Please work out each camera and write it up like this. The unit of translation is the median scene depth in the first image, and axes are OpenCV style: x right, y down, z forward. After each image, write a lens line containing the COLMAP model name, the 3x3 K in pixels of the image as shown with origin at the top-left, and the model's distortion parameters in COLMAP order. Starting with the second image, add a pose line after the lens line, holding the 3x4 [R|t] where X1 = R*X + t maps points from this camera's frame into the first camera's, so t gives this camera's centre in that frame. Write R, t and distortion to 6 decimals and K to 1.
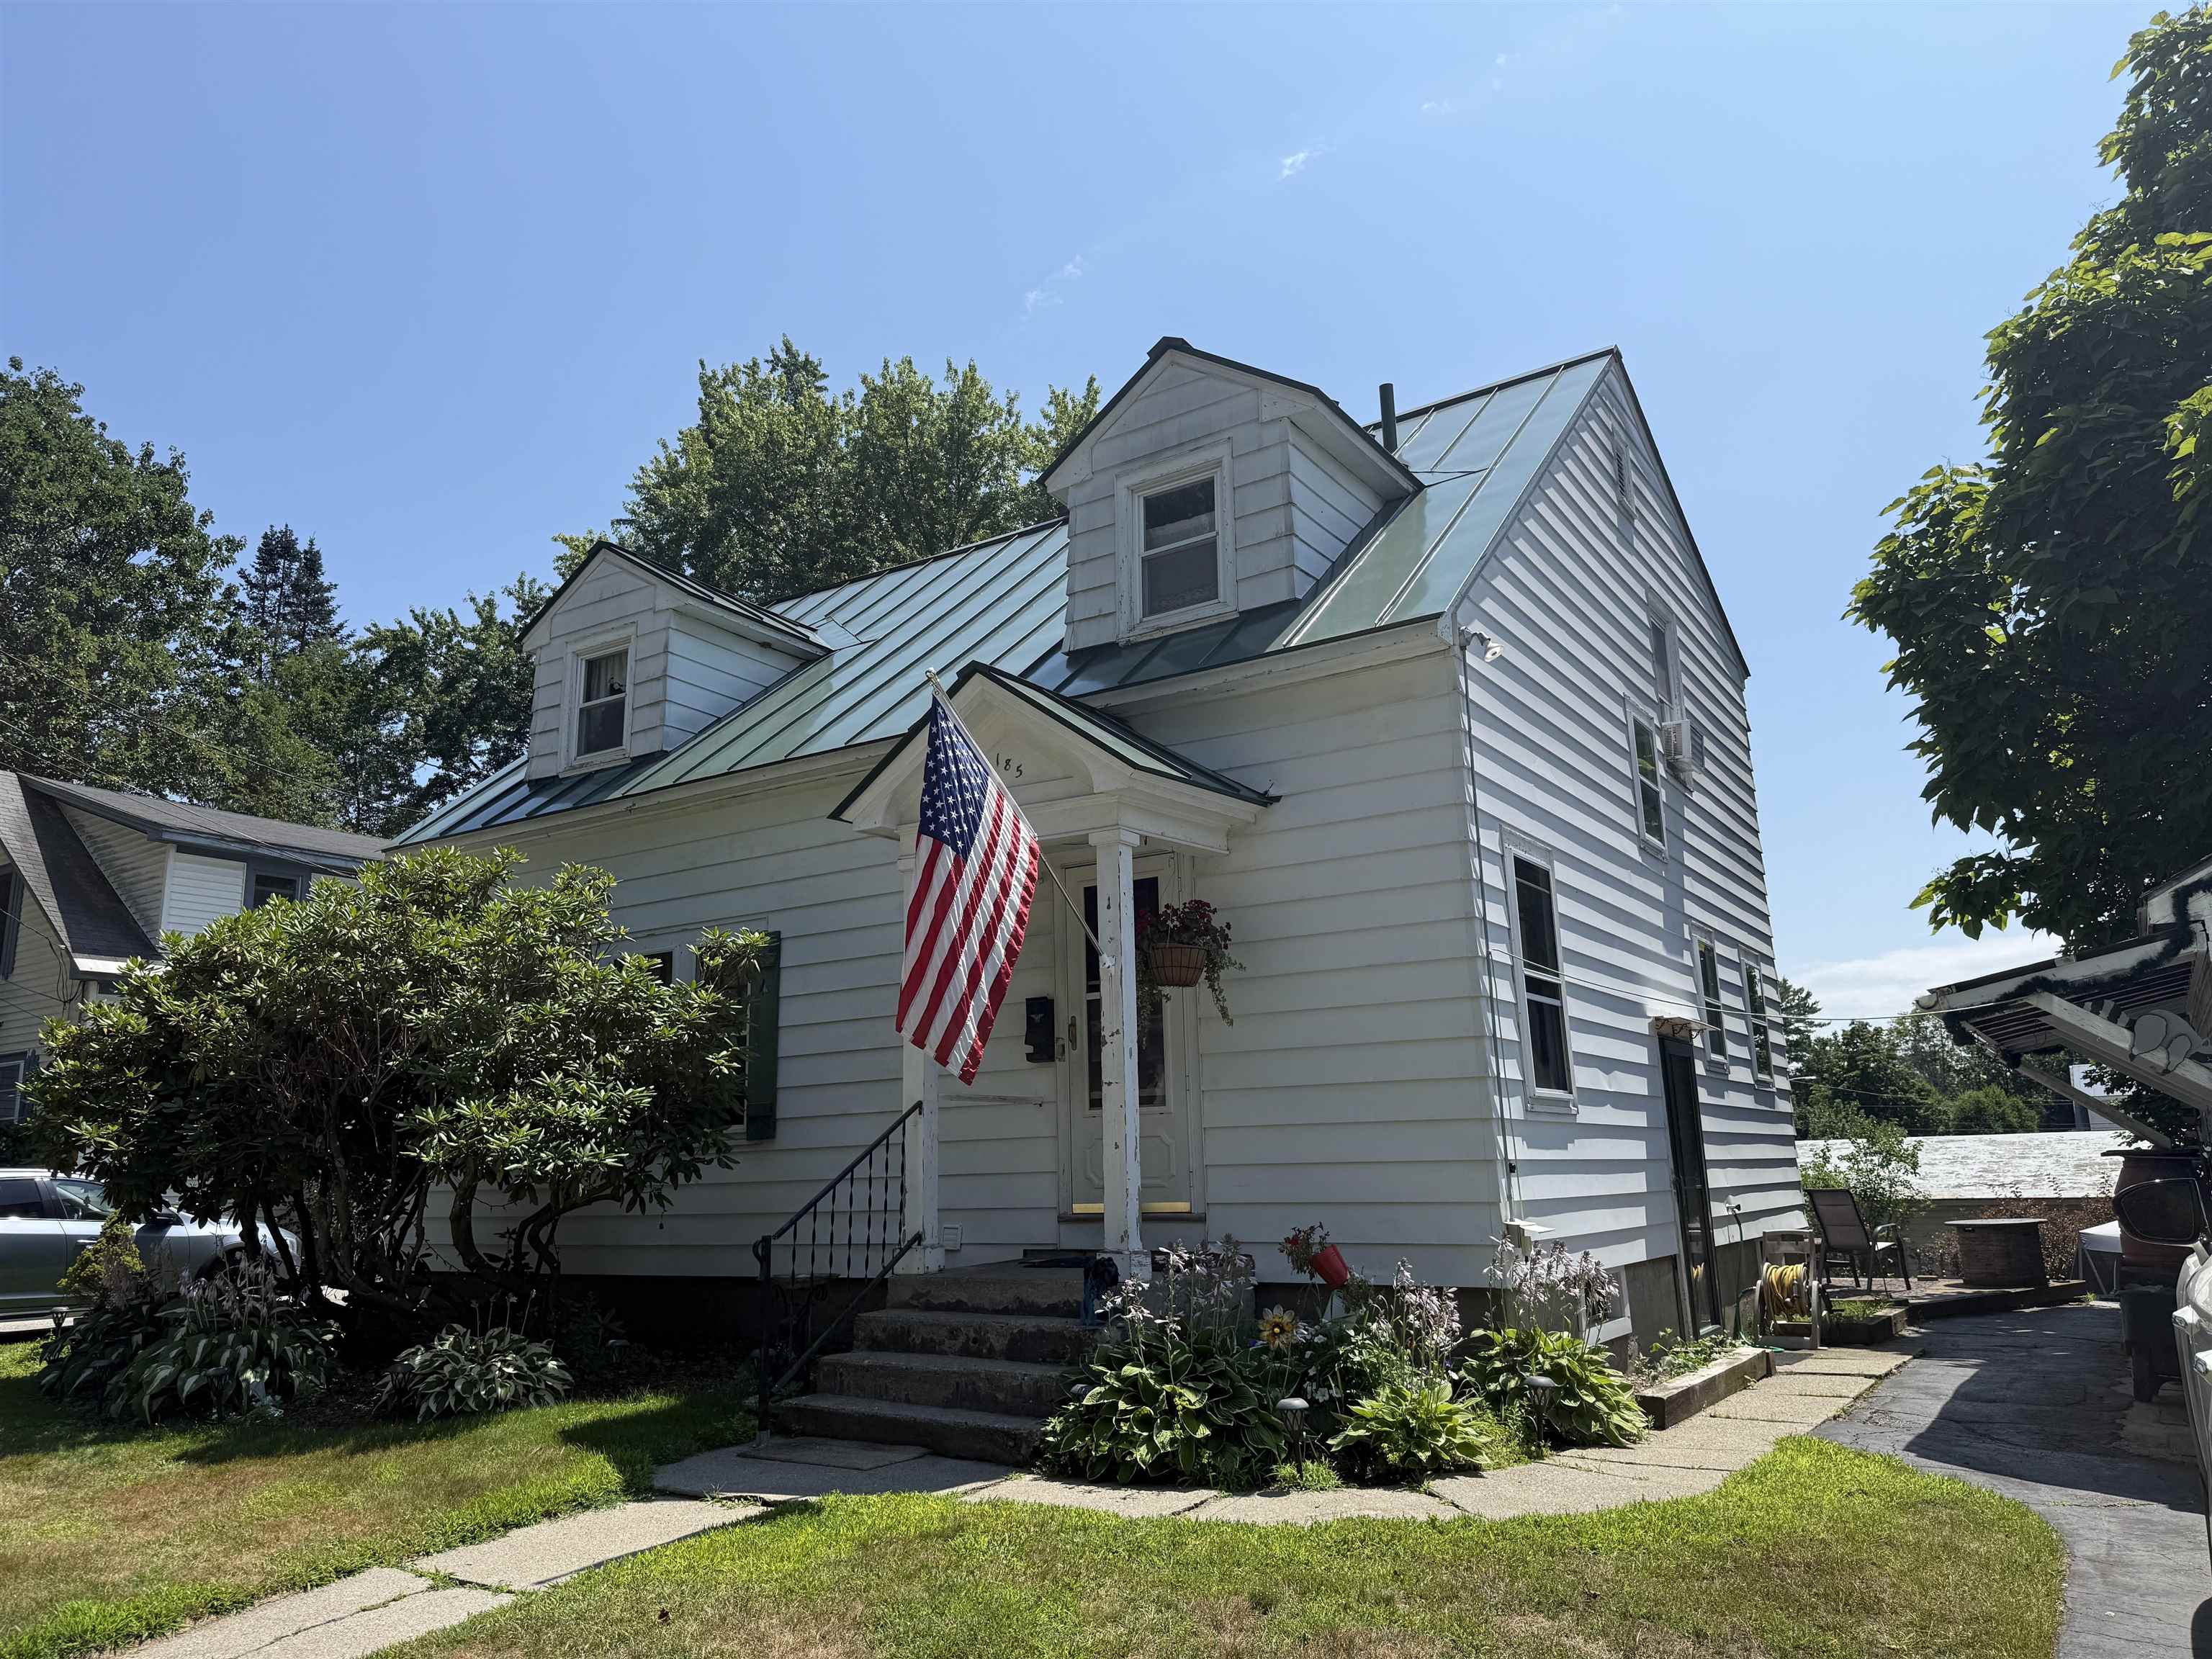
lens RADIAL K [[1531.5, 0, 1118.3], [0, 1531.5, 835.8], [0, 0, 1]] dist [0.114113, -0.154900]
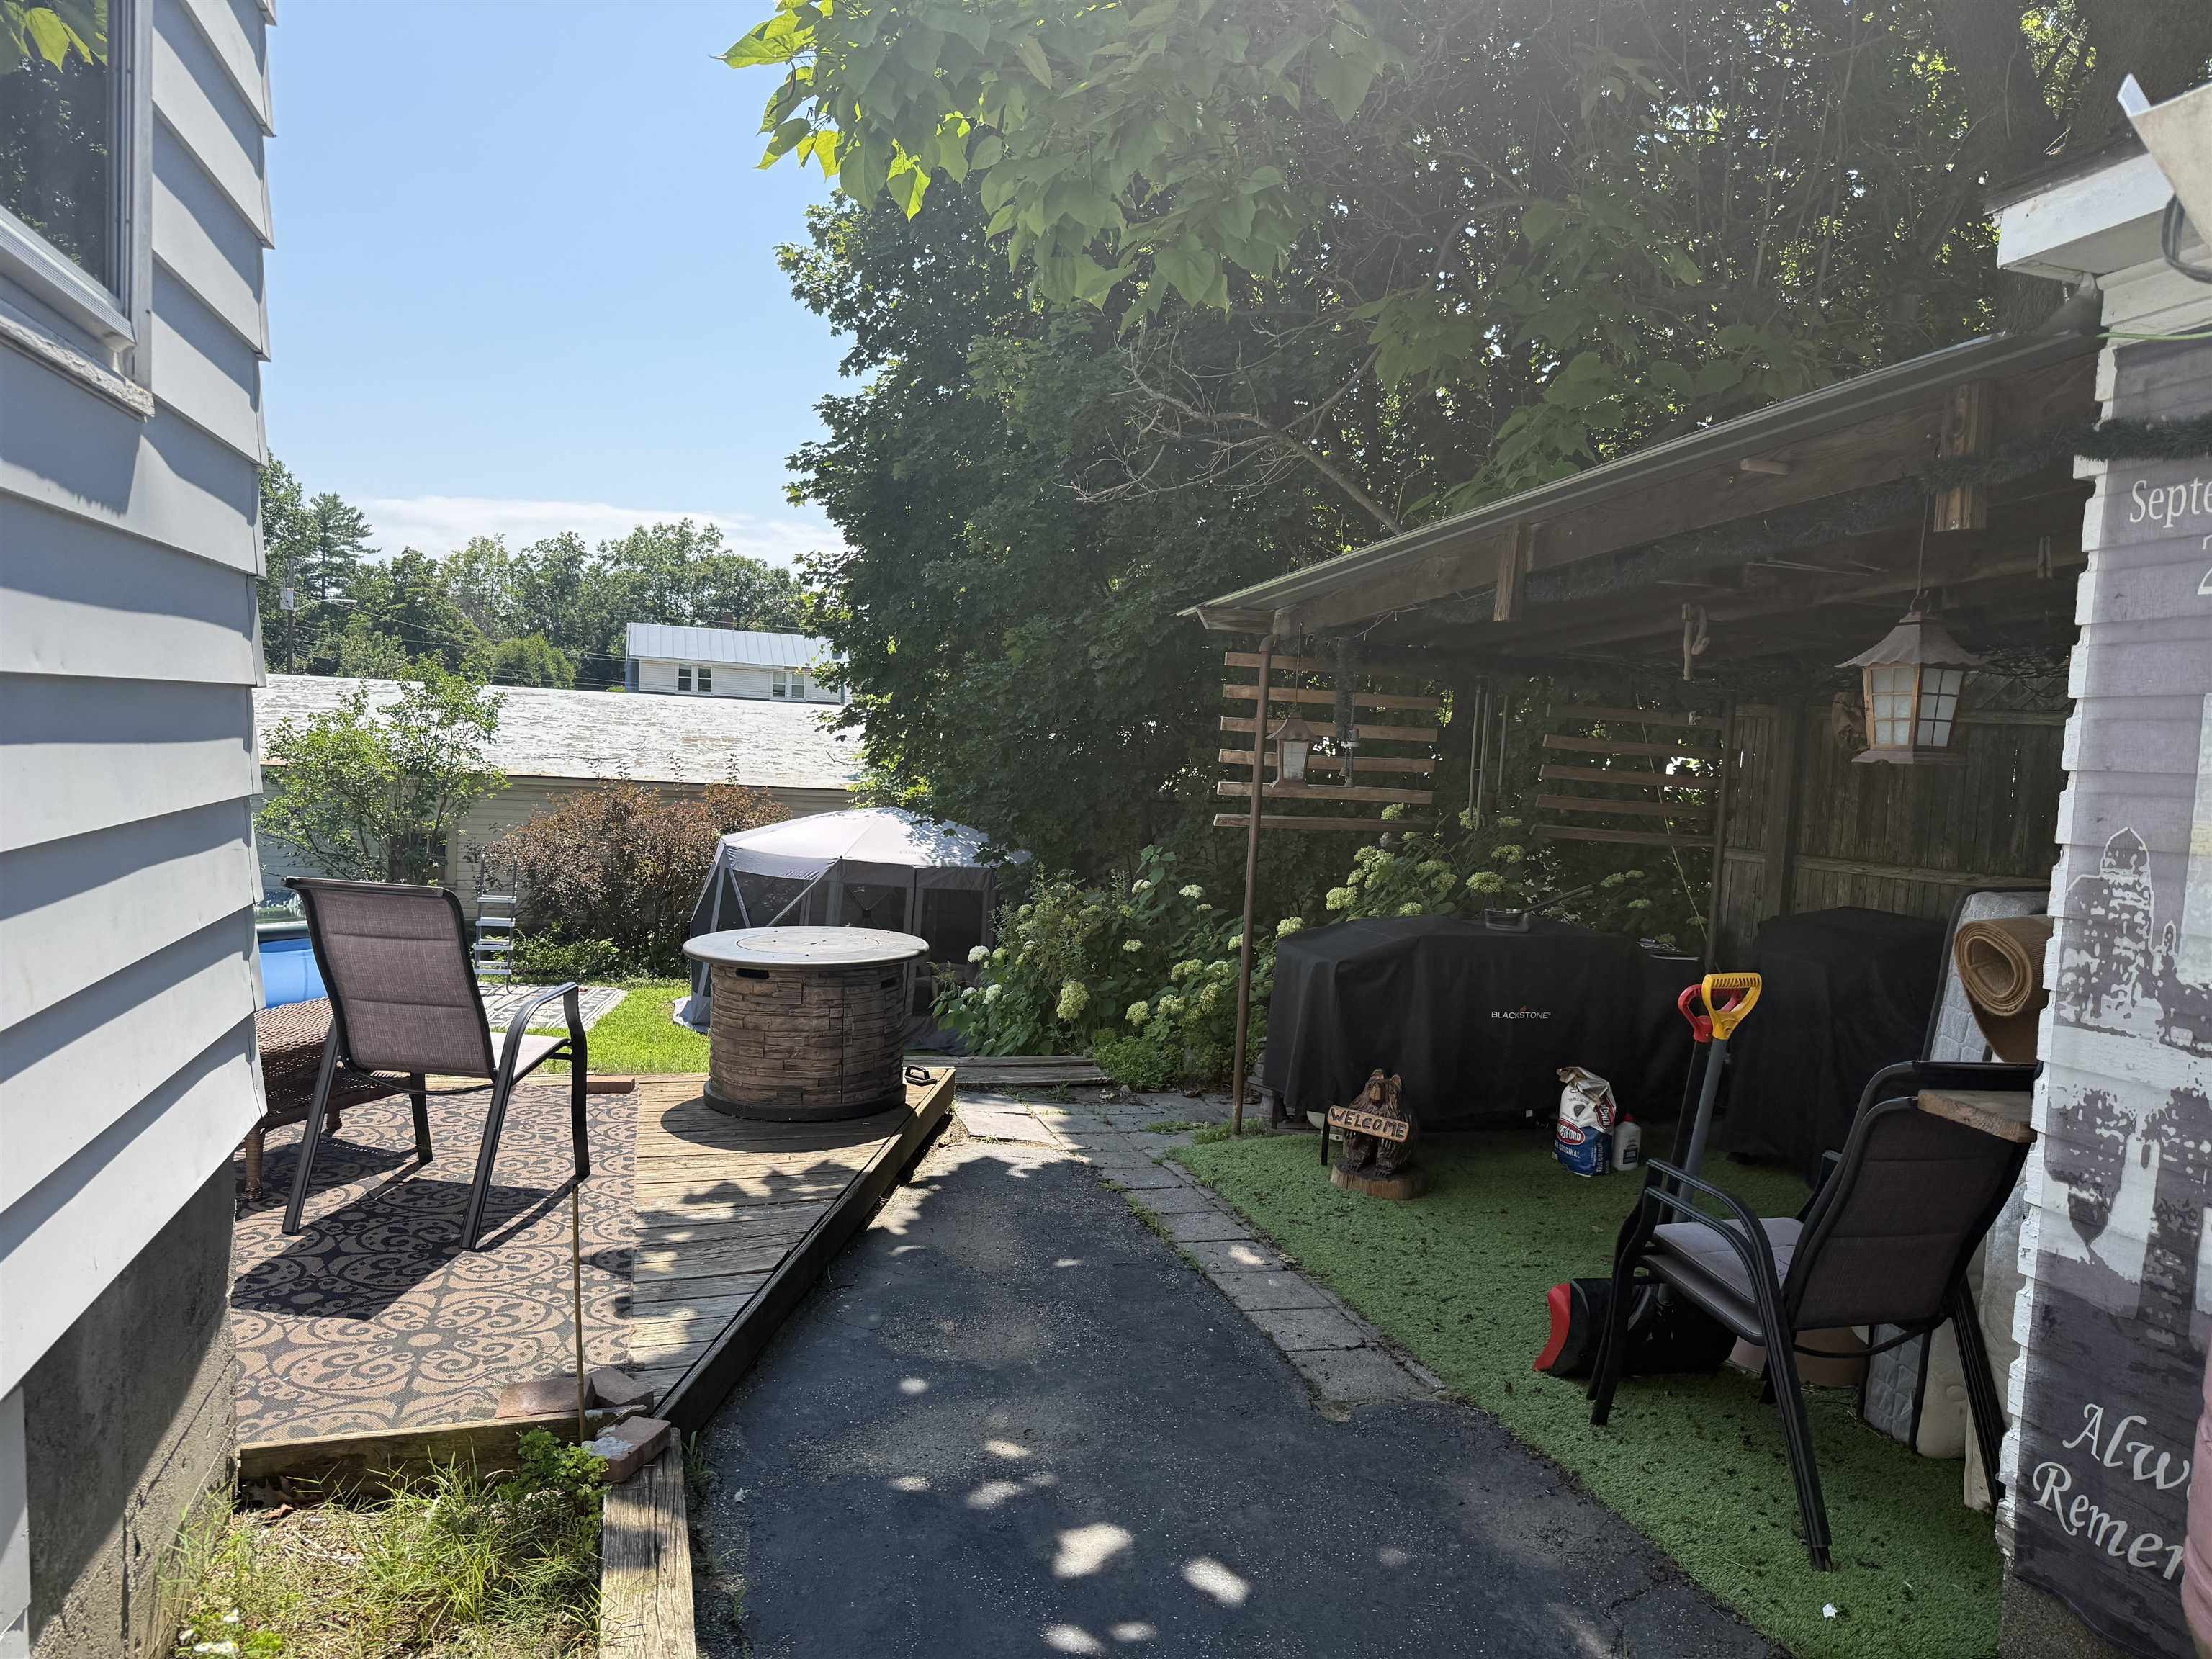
lens RADIAL K [[1531.5, 0, 1118.3], [0, 1531.5, 835.8], [0, 0, 1]] dist [0.114113, -0.154900]
pose [[0.640158, 0.007535, 0.768206, 0.042400], [-0.230518, 0.955759, 0.182720, 0.017782], [-0.732843, -0.294055, 0.613574, 0.095424]]
